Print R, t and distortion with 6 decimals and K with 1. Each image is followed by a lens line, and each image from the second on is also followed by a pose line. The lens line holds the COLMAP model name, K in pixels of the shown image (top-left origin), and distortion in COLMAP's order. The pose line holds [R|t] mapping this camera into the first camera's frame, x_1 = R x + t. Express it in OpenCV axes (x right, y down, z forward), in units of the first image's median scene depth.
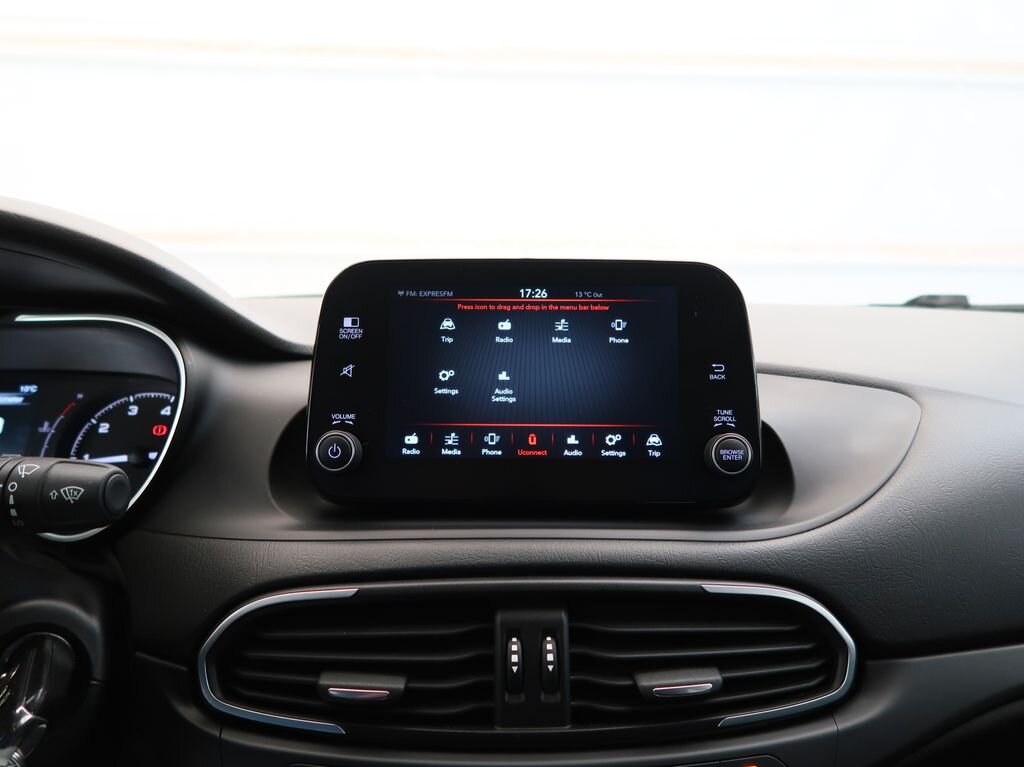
lens RADIAL K [[805.0, 0, 505.5], [0, 805.0, 387.6], [0, 0, 1]] dist [-0.005153, -0.013144]
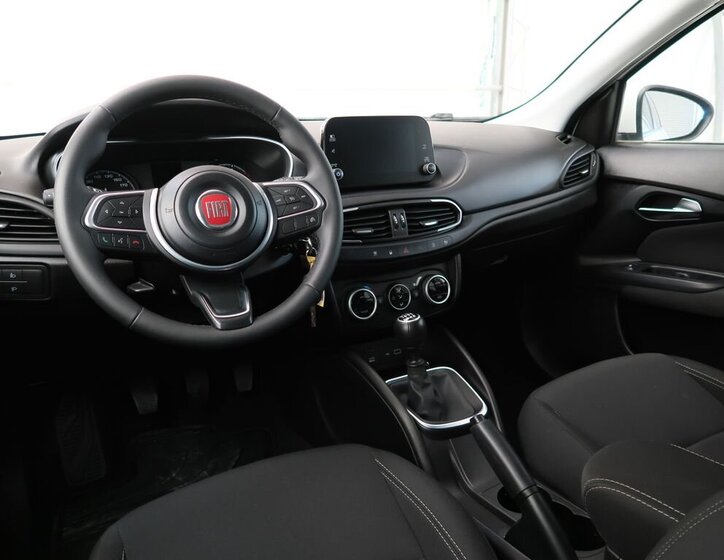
lens RADIAL K [[591.5, 0, 360.3], [0, 591.5, 281.9], [0, 0, 1]] dist [-0.006312, -0.015344]
pose [[0.891043, -0.141375, 0.431341, -1.273755], [0.052708, 0.976058, 0.211028, -0.002185], [-0.450848, -0.165299, 0.877161, -1.373658]]
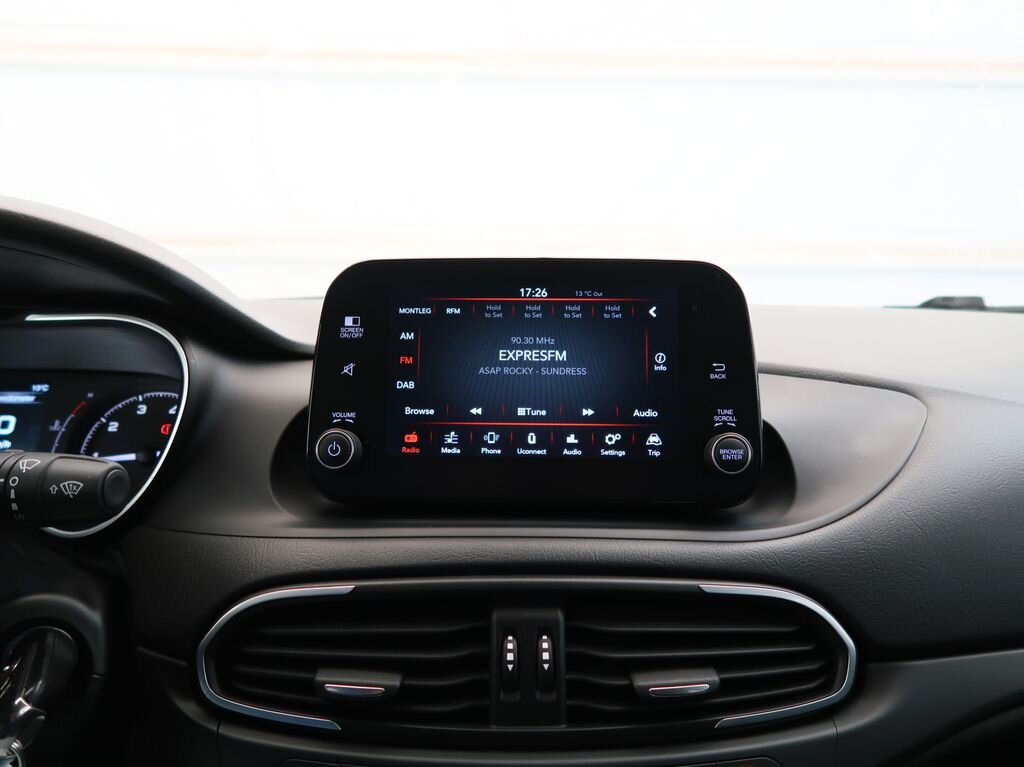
lens RADIAL K [[805.0, 0, 503.8], [0, 805.0, 386.6], [0, 0, 1]] dist [-0.005153, -0.013144]
pose [[0.999679, 0.002289, -0.025220, 0.023888], [-0.002443, 0.999979, -0.006077, 0.006109], [0.025205, 0.006137, 0.999663, -0.001186]]
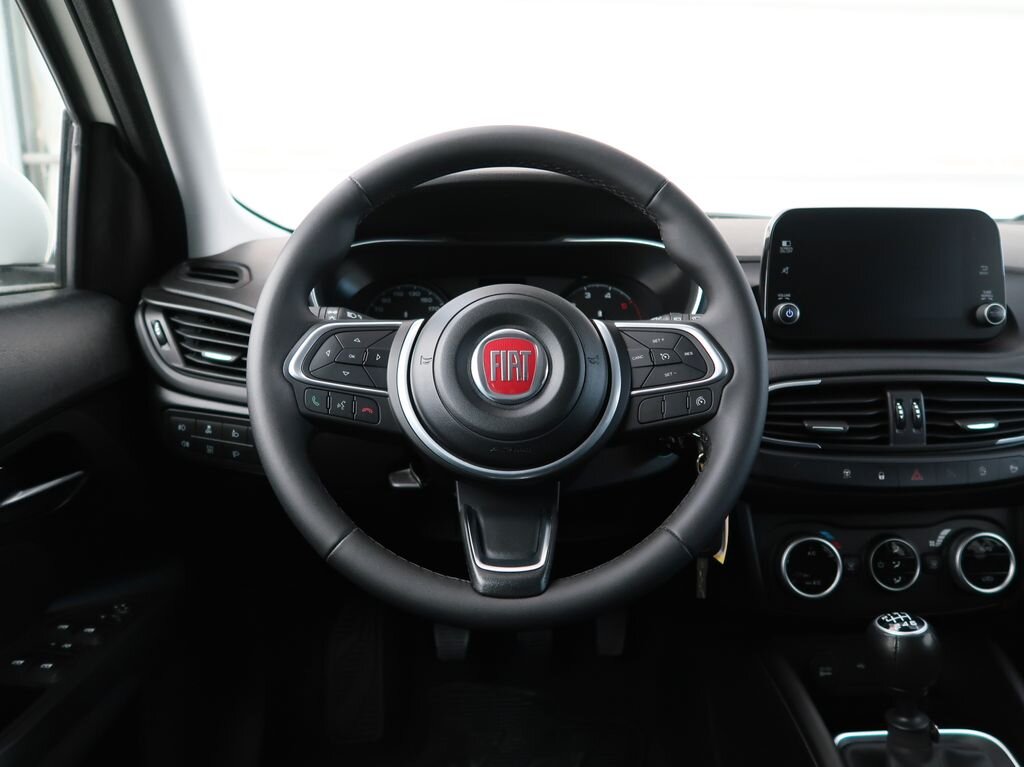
lens RADIAL K [[805.0, 0, 502.4], [0, 805.0, 383.3], [0, 0, 1]] dist [-0.005153, -0.013144]
pose [[0.999910, -0.006794, 0.011549, -0.872869], [0.005340, 0.992571, 0.121552, 0.008286], [-0.012289, -0.121480, 0.992518, -0.854457]]
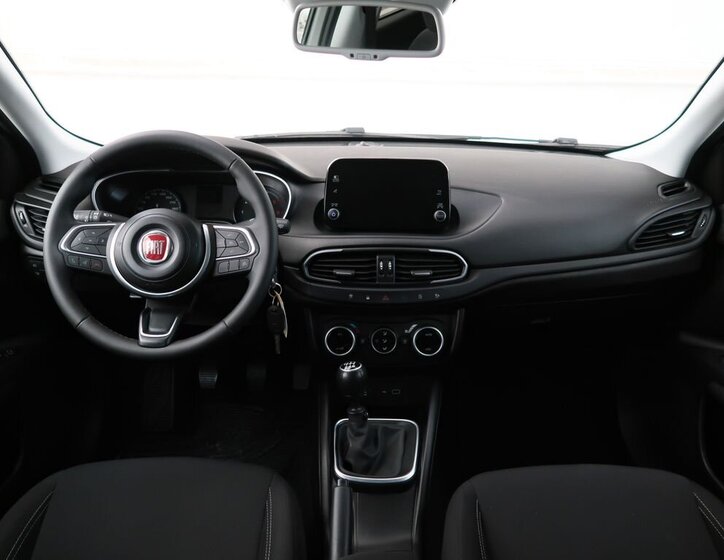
lens RADIAL K [[591.5, 0, 332.4], [0, 591.5, 289.6], [0, 0, 1]] dist [-0.006312, -0.015344]
pose [[0.999504, 0.014287, -0.028047, -0.129681], [-0.006807, 0.968080, 0.250550, -0.257467], [0.030732, -0.250234, 0.967697, -1.663507]]
